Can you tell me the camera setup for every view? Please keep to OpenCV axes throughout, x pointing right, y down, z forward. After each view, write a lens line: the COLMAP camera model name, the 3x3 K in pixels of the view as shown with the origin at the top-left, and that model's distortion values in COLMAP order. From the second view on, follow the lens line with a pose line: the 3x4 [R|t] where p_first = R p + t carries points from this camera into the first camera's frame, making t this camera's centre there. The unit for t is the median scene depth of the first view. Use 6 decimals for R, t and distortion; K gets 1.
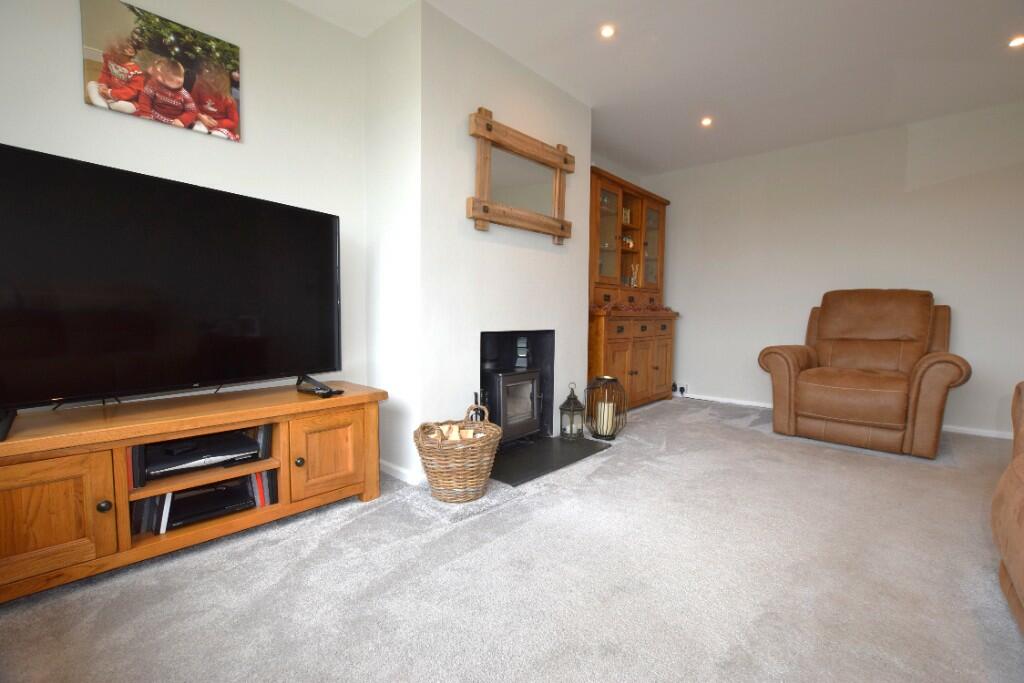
lens RADIAL K [[452.2, 0, 512.0], [0, 452.2, 341.5], [0, 0, 1]] dist [-0.033388, 0.005246]
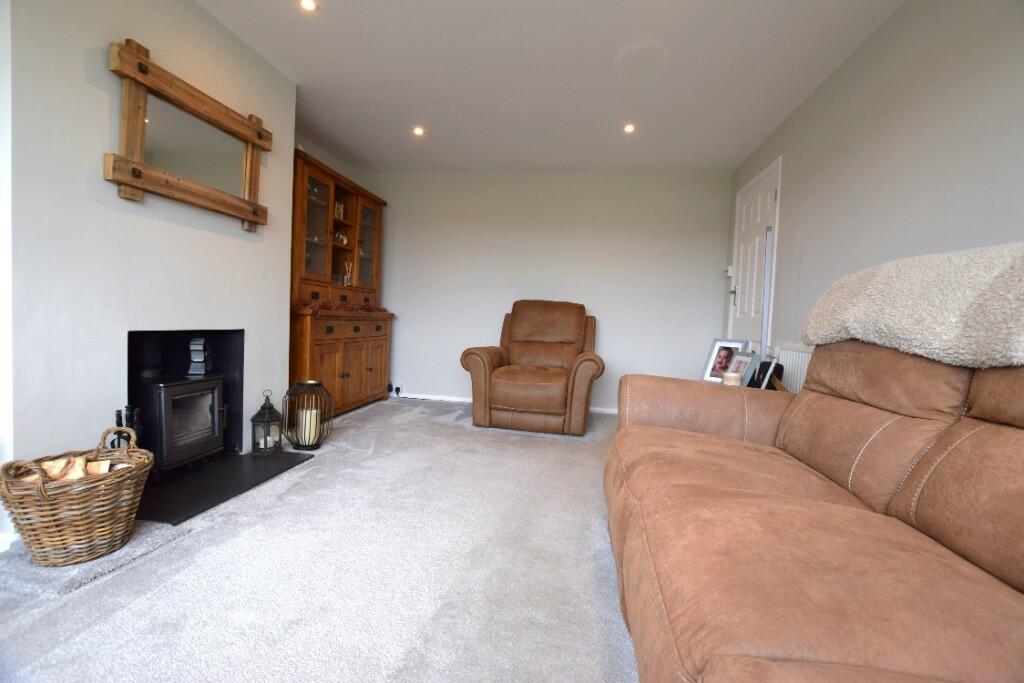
lens RADIAL K [[452.2, 0, 512.0], [0, 452.2, 341.5], [0, 0, 1]] dist [-0.033388, 0.005246]
pose [[0.836190, 0.004277, 0.548422, 0.060523], [-0.005439, 0.999985, 0.000493, -0.006981], [-0.548412, -0.003395, 0.836201, 0.010992]]
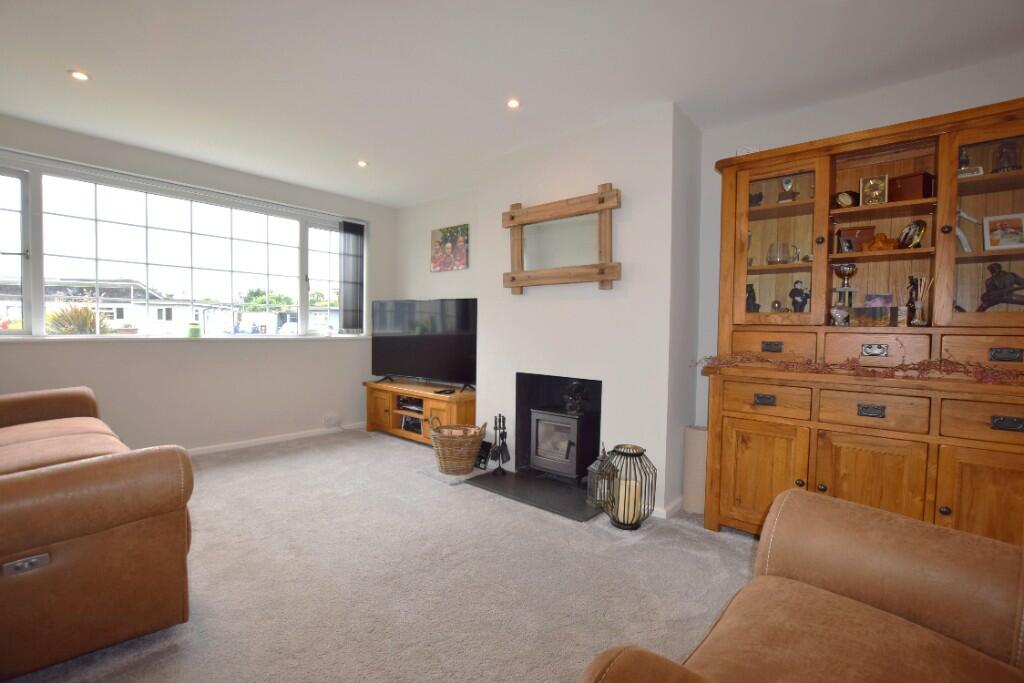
lens RADIAL K [[452.2, 0, 512.0], [0, 452.2, 341.5], [0, 0, 1]] dist [-0.033388, 0.005246]
pose [[0.032617, 0.015082, -0.999354, 1.144391], [-0.089085, 0.995950, 0.012123, -0.114001], [0.995490, 0.088632, 0.033828, 0.880014]]
